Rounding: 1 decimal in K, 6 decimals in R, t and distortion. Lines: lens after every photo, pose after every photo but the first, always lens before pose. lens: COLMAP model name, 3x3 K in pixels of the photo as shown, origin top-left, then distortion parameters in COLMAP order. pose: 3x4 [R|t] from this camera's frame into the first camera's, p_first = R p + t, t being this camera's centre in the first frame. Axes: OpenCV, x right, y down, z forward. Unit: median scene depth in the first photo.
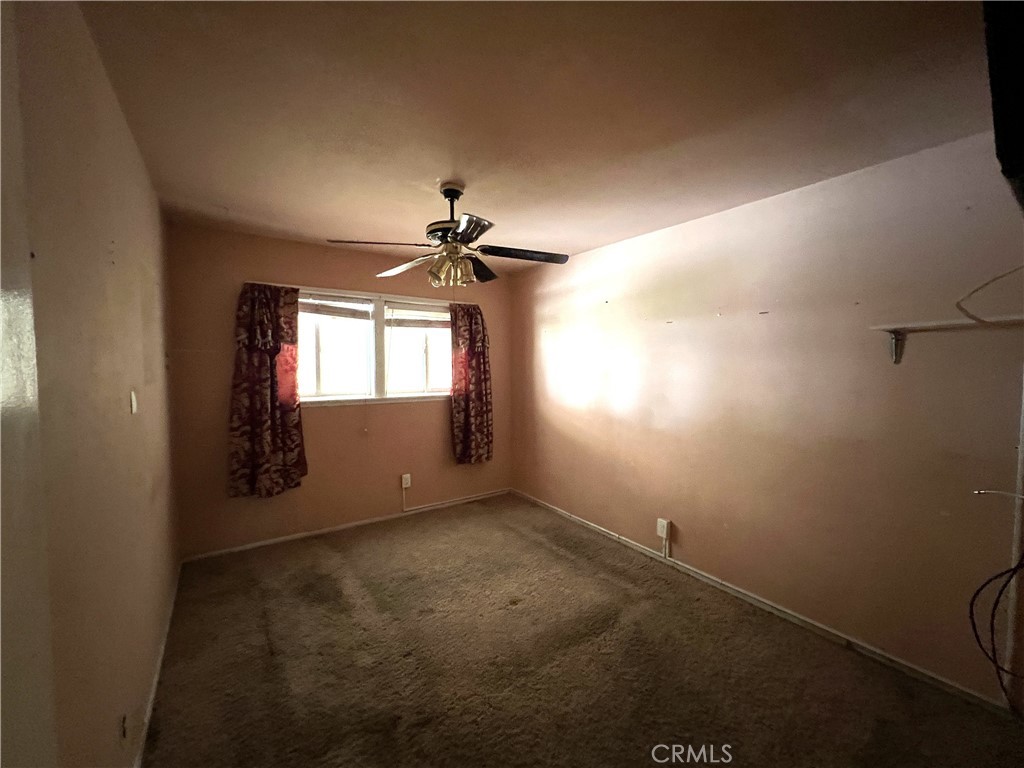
lens RADIAL K [[411.0, 0, 512.0], [0, 411.0, 384.0], [0, 0, 1]] dist [-0.001581, 0.000259]
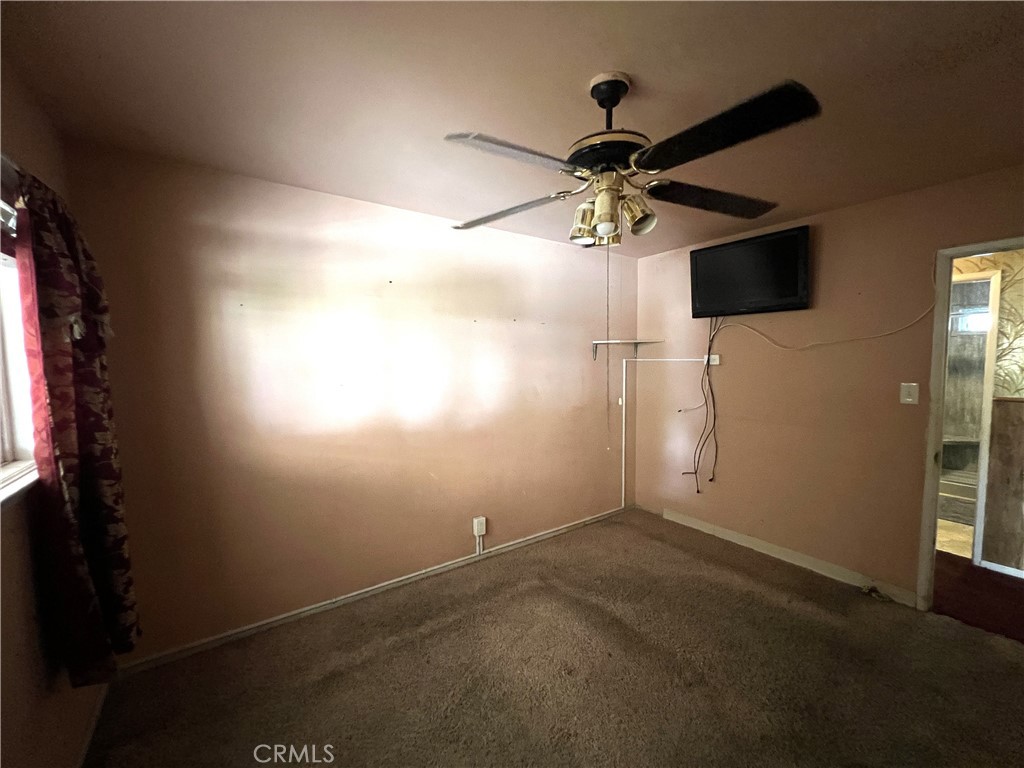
lens RADIAL K [[411.0, 0, 512.0], [0, 411.0, 384.0], [0, 0, 1]] dist [-0.001581, 0.000259]
pose [[0.000474, -0.070517, 0.997510, -0.607899], [0.055805, 0.995958, 0.070380, -0.061553], [-0.998442, 0.055633, 0.004407, 0.893173]]
